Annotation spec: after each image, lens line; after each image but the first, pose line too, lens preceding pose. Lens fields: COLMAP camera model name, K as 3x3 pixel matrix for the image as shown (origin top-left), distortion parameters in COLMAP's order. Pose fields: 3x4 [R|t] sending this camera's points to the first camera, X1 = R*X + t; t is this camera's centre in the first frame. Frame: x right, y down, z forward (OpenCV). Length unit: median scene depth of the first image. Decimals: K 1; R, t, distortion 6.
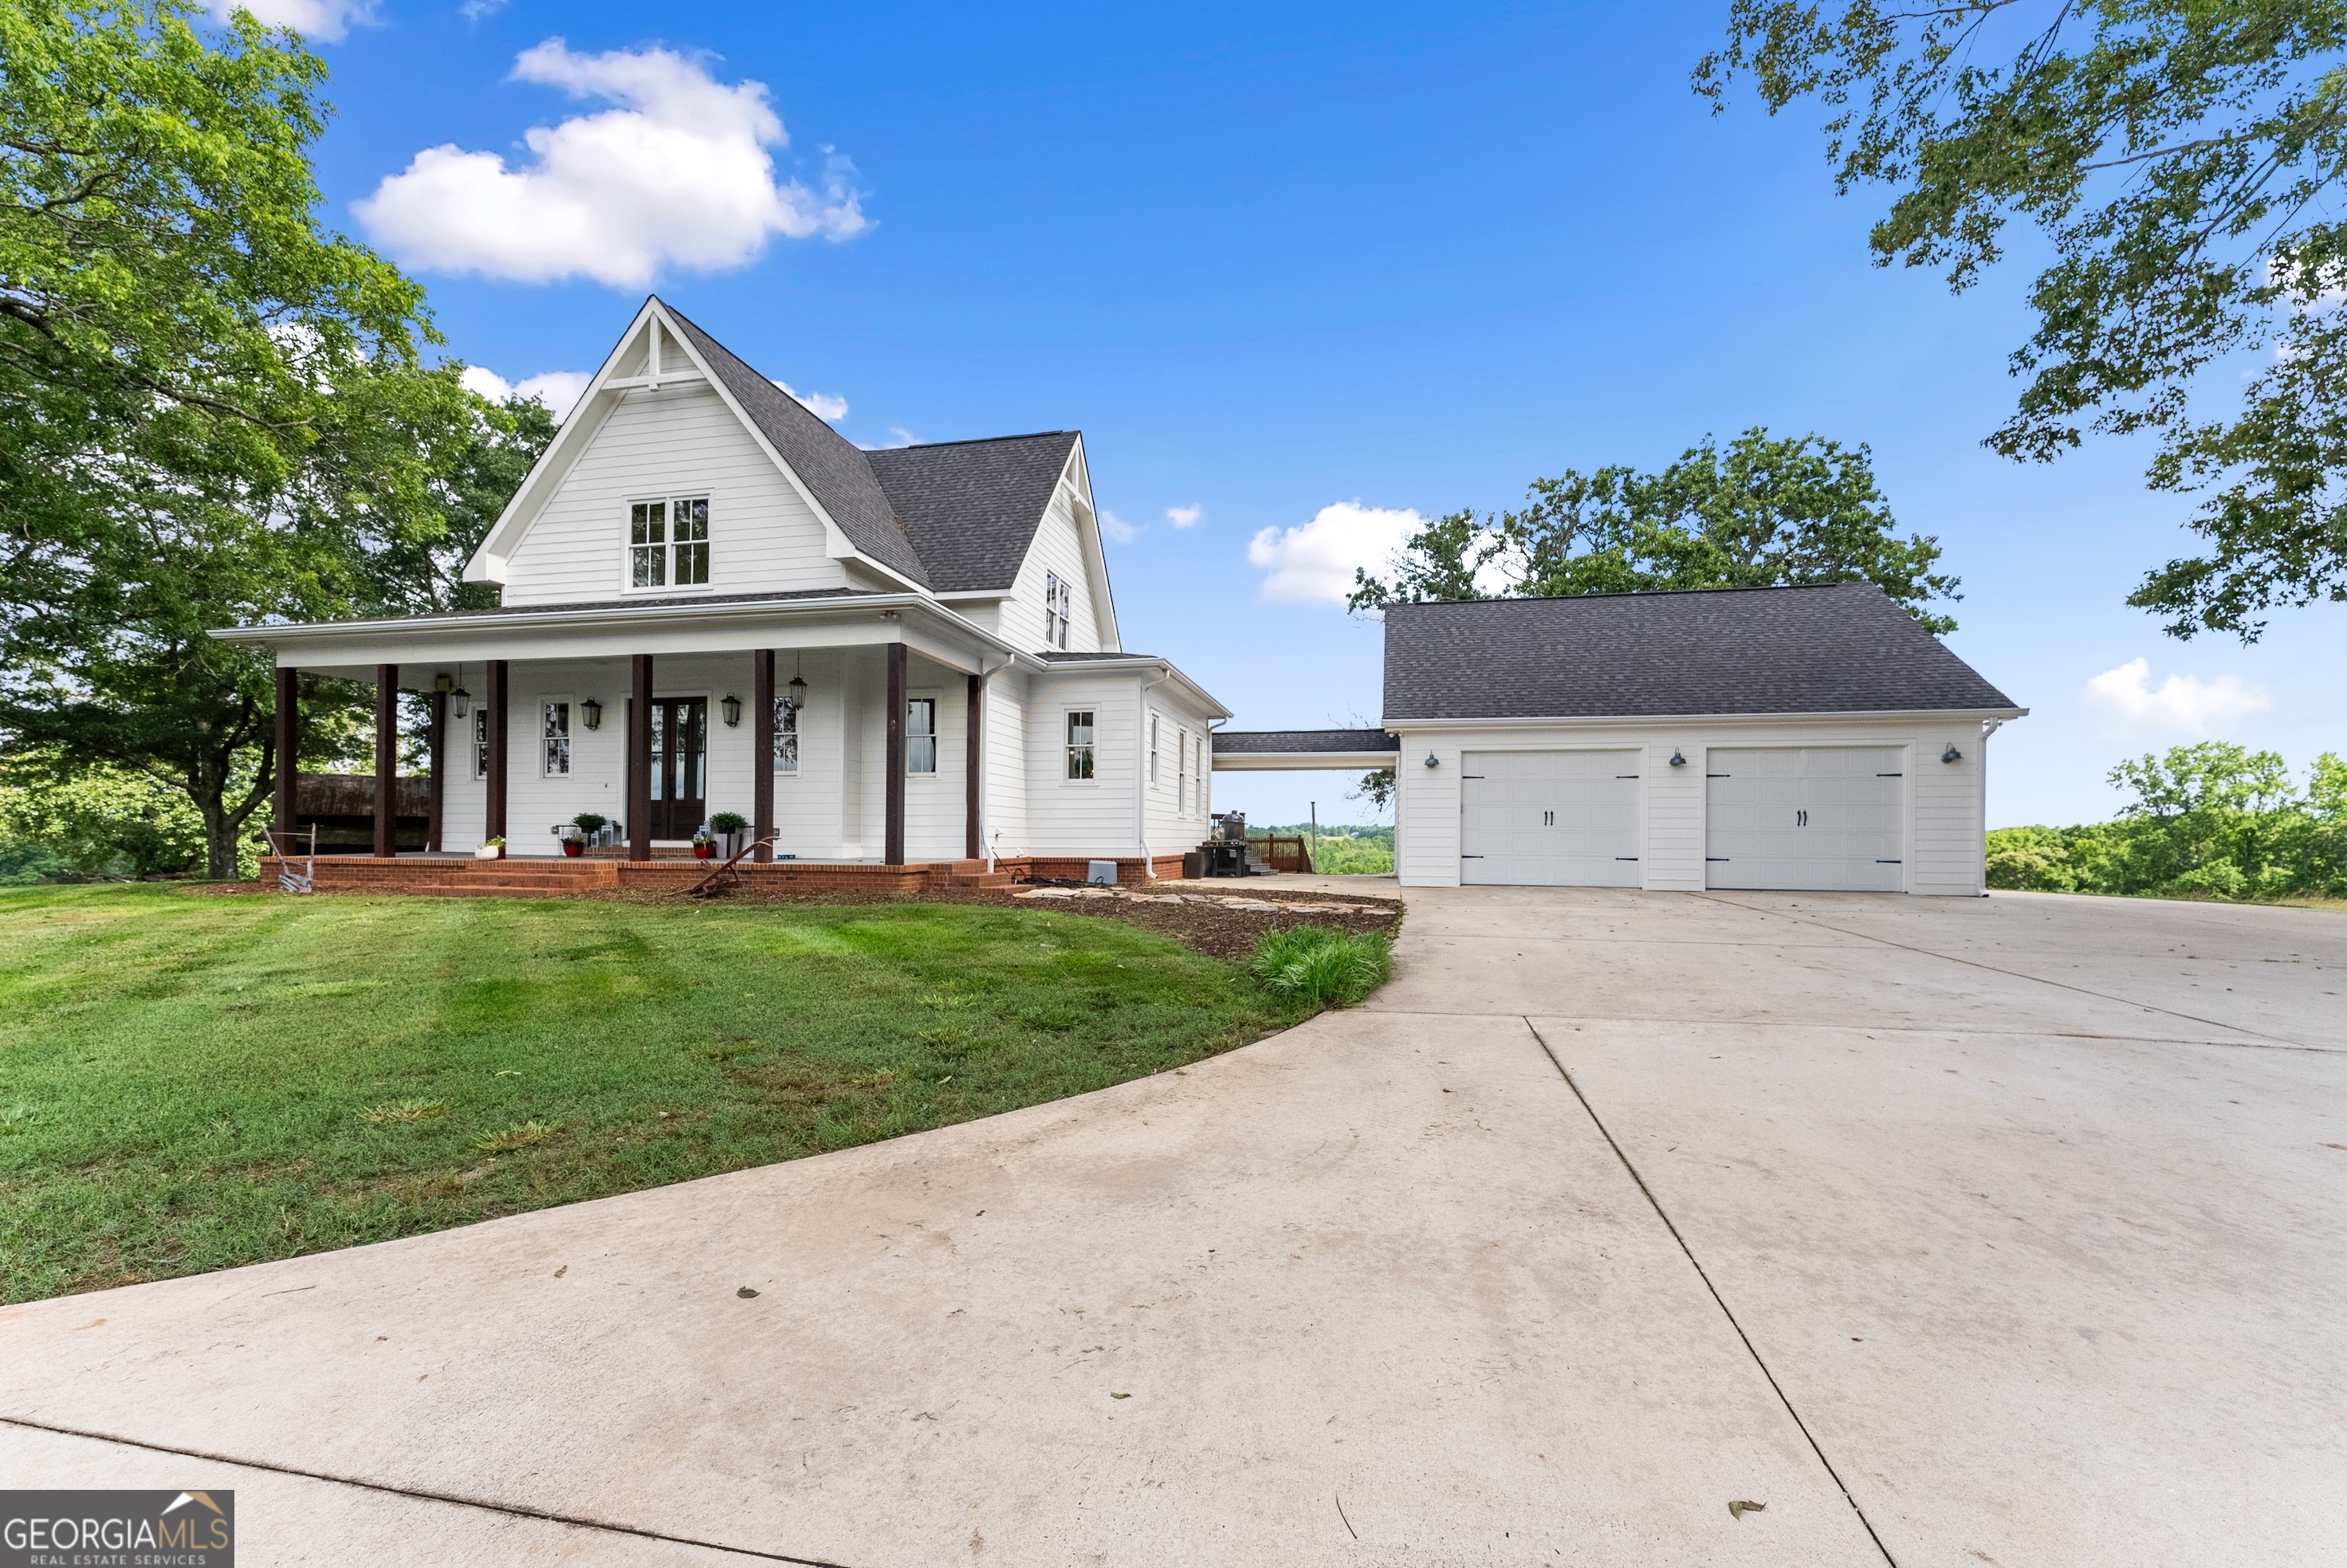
lens RADIAL K [[966.8, 0, 1169.3], [0, 966.8, 819.0], [0, 0, 1]] dist [0.000107, -0.000013]
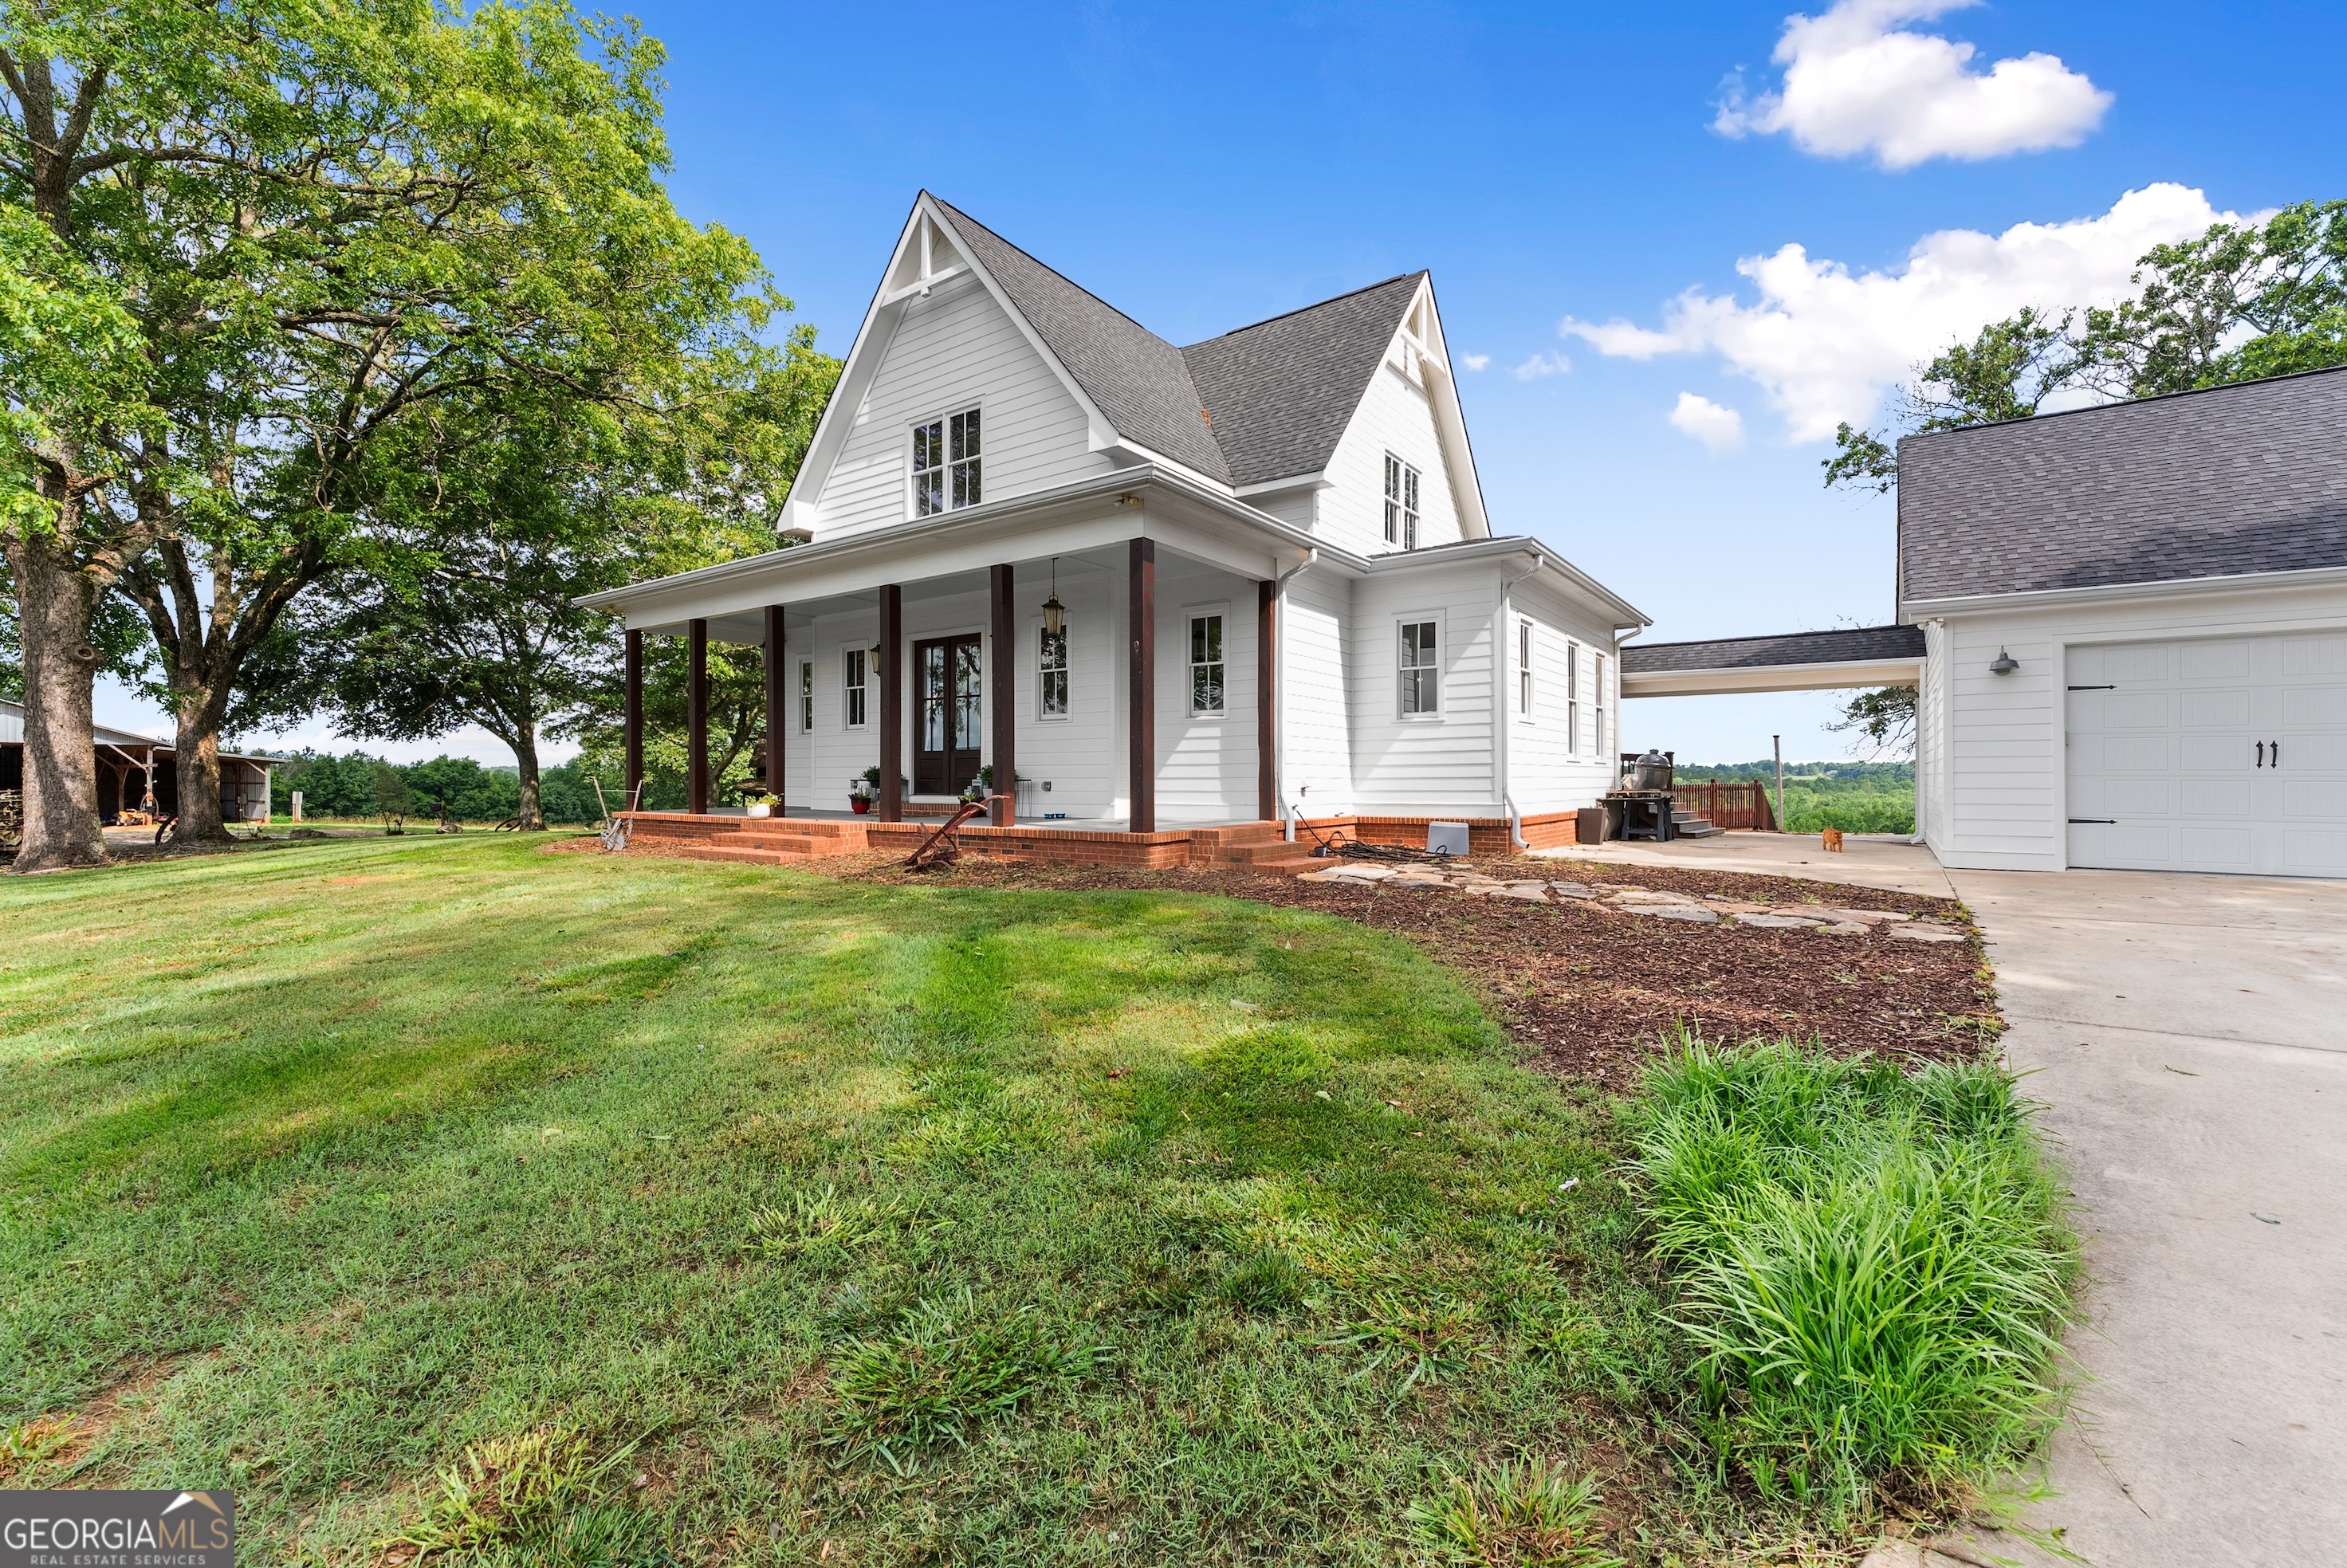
lens RADIAL K [[976.1, 0, 1184.6], [0, 976.1, 762.7], [0, 0, 1]] dist [-0.000772, 0.000133]
pose [[0.922664, -0.012979, -0.385387, 0.030467], [0.013725, 0.999905, -0.000817, -0.004058], [0.385361, -0.004535, 0.922755, 0.227011]]
